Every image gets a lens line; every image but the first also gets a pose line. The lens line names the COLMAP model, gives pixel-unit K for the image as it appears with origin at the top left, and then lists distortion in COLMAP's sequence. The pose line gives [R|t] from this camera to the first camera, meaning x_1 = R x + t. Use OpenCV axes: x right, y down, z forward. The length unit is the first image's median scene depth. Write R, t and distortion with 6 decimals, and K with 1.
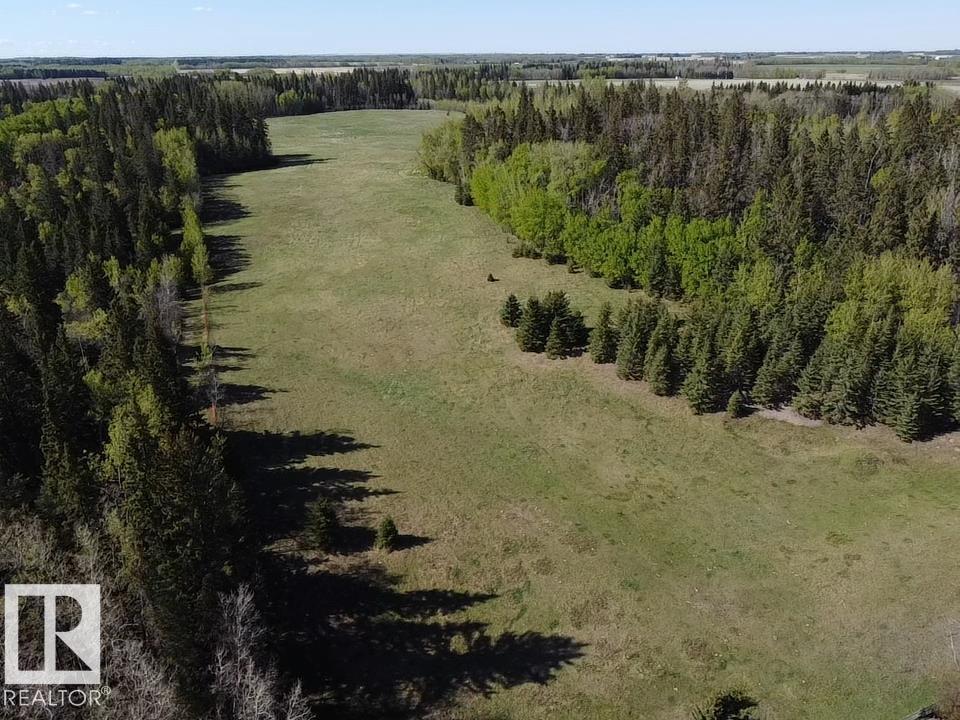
lens RADIAL K [[717.4, 0, 470.2], [0, 717.4, 364.8], [0, 0, 1]] dist [0.002078, -0.007584]
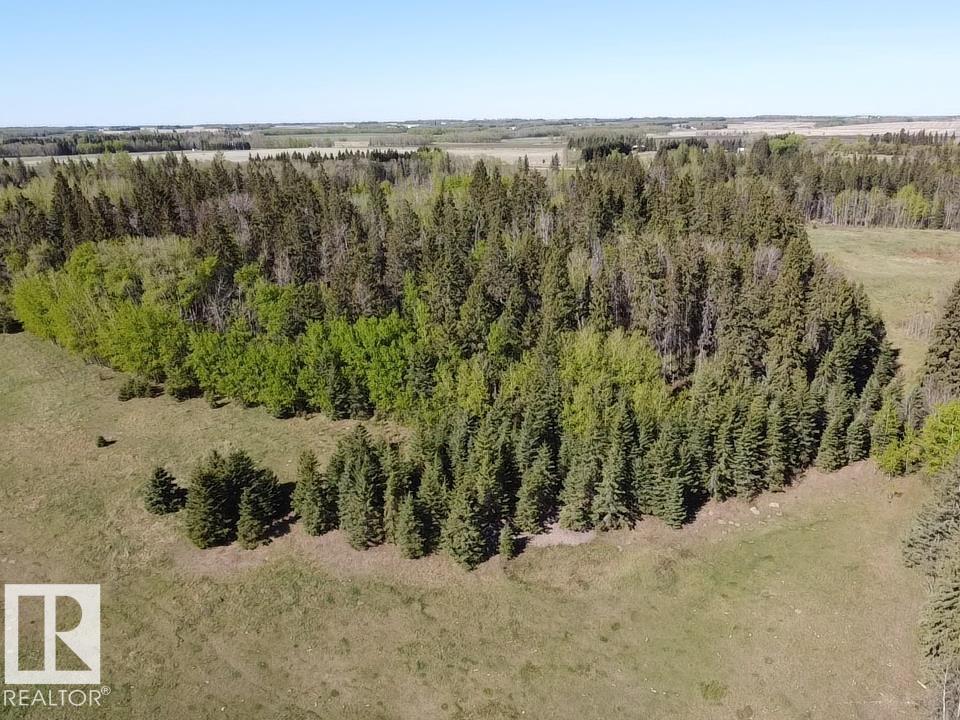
lens RADIAL K [[717.4, 0, 470.2], [0, 717.4, 364.8], [0, 0, 1]] dist [0.002078, -0.007584]
pose [[0.807313, -0.194082, 0.557296, -0.060048], [0.241679, 0.970280, -0.012195, -0.105626], [-0.538366, 0.144532, 0.830225, 0.236751]]
